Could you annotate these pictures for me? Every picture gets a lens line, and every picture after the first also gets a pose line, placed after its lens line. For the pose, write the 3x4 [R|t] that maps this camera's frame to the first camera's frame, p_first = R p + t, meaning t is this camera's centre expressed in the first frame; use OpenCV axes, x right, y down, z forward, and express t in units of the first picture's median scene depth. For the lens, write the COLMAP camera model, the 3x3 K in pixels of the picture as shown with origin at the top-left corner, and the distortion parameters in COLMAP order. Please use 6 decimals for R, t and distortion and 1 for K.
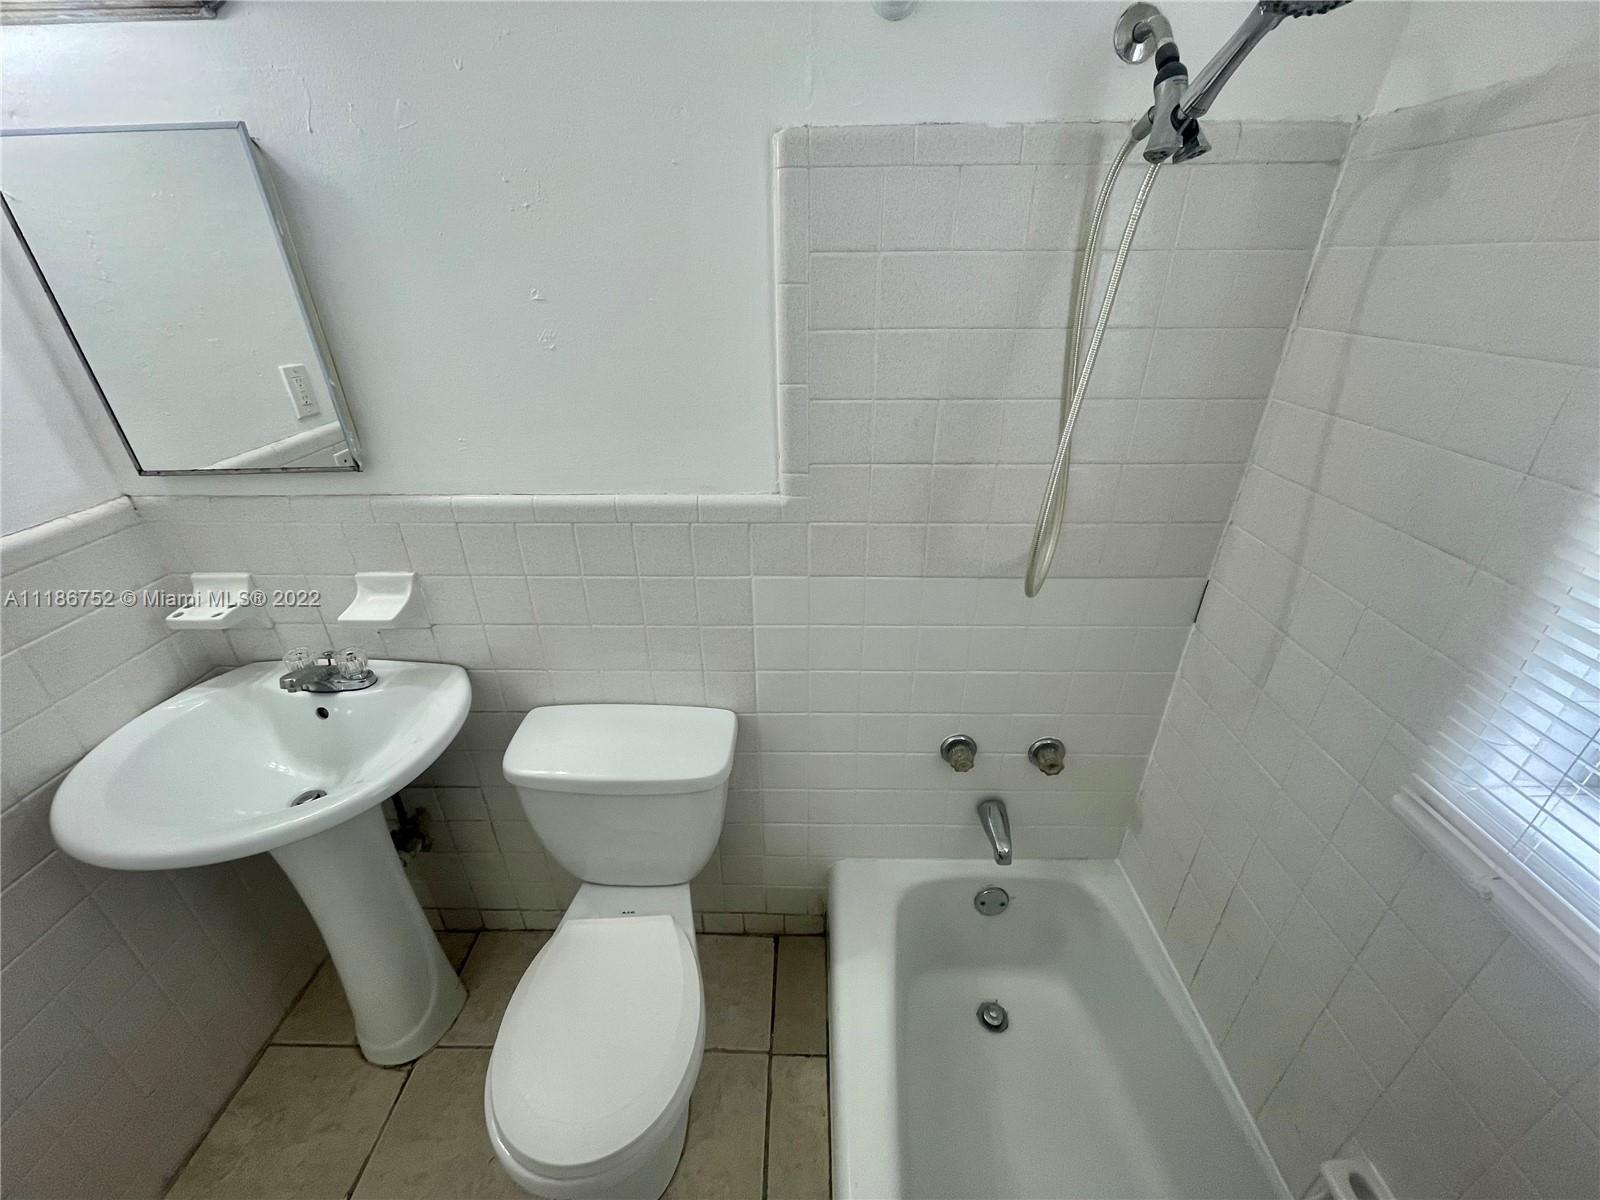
lens RADIAL K [[644.3, 0, 800.0], [0, 644.3, 600.0], [0, 0, 1]] dist [-0.001228, -0.000209]
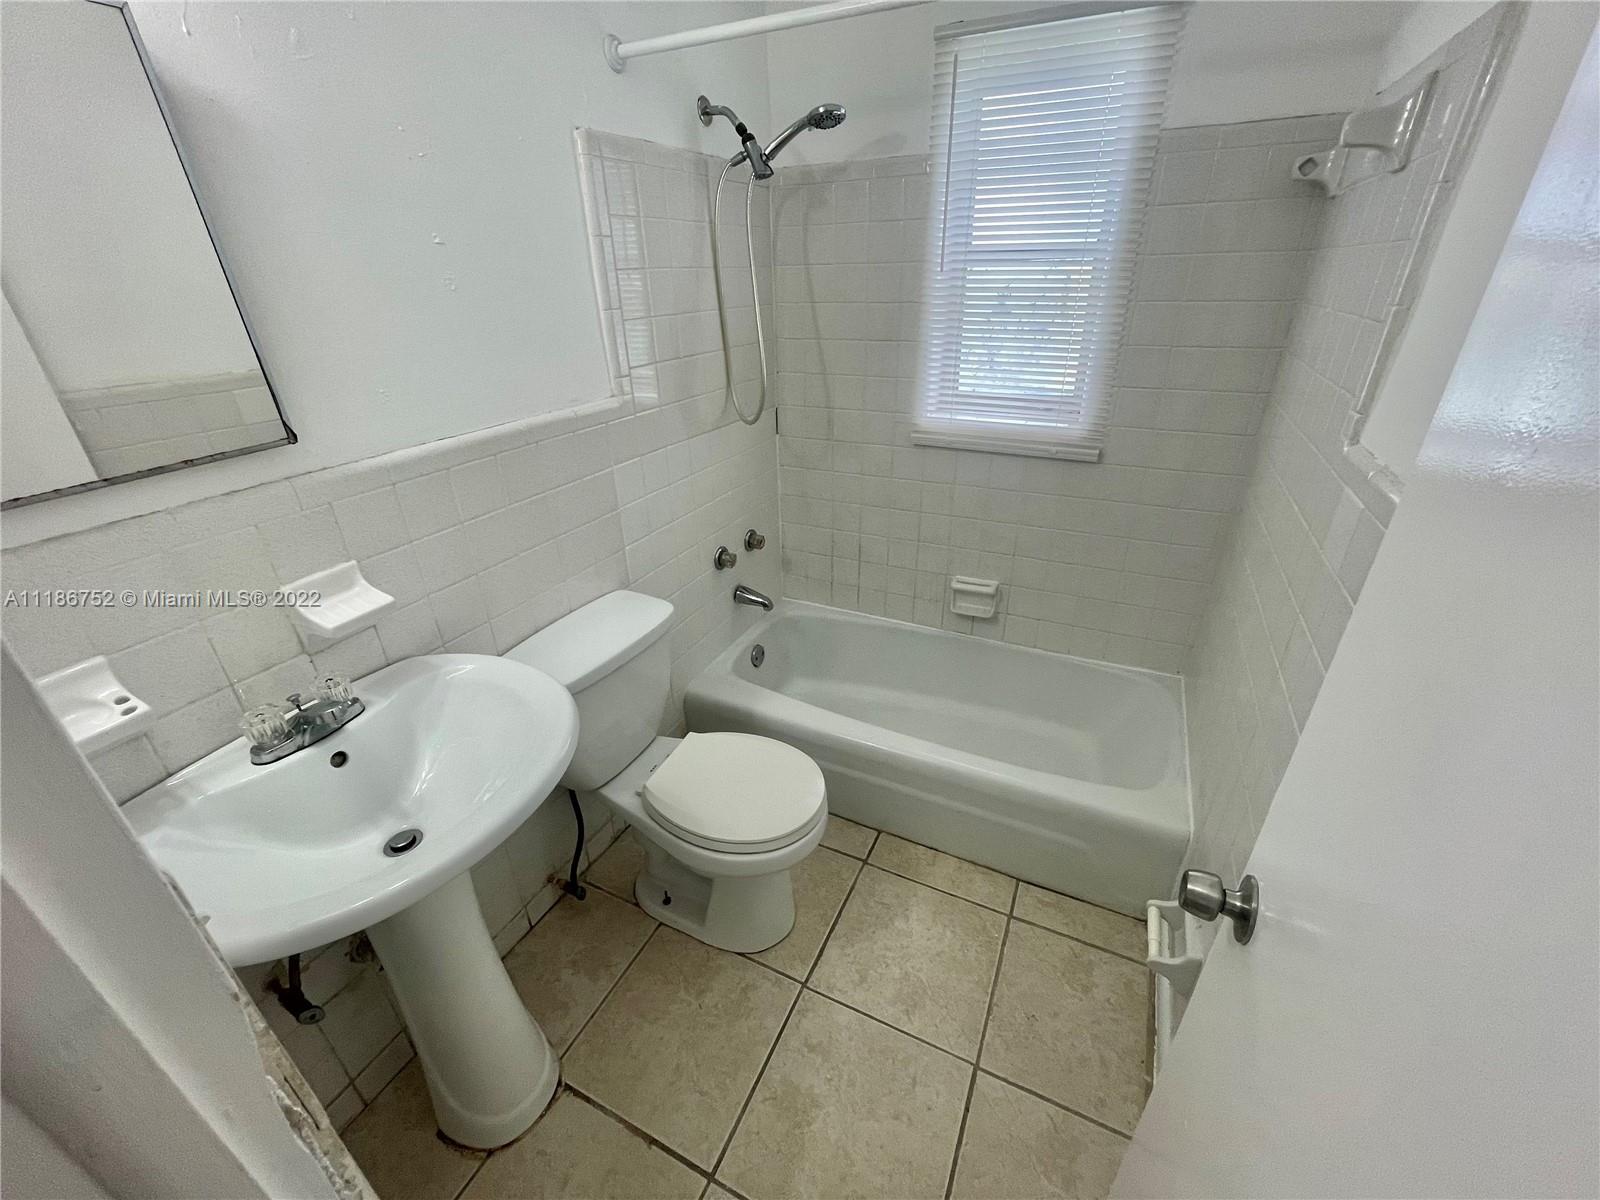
lens RADIAL K [[644.3, 0, 800.0], [0, 644.3, 600.0], [0, 0, 1]] dist [-0.001228, -0.000209]
pose [[0.425803, -0.413690, 0.804706, -1.117718], [0.437095, 0.872749, 0.217385, 0.083436], [-0.792237, 0.259170, 0.552441, 0.055524]]
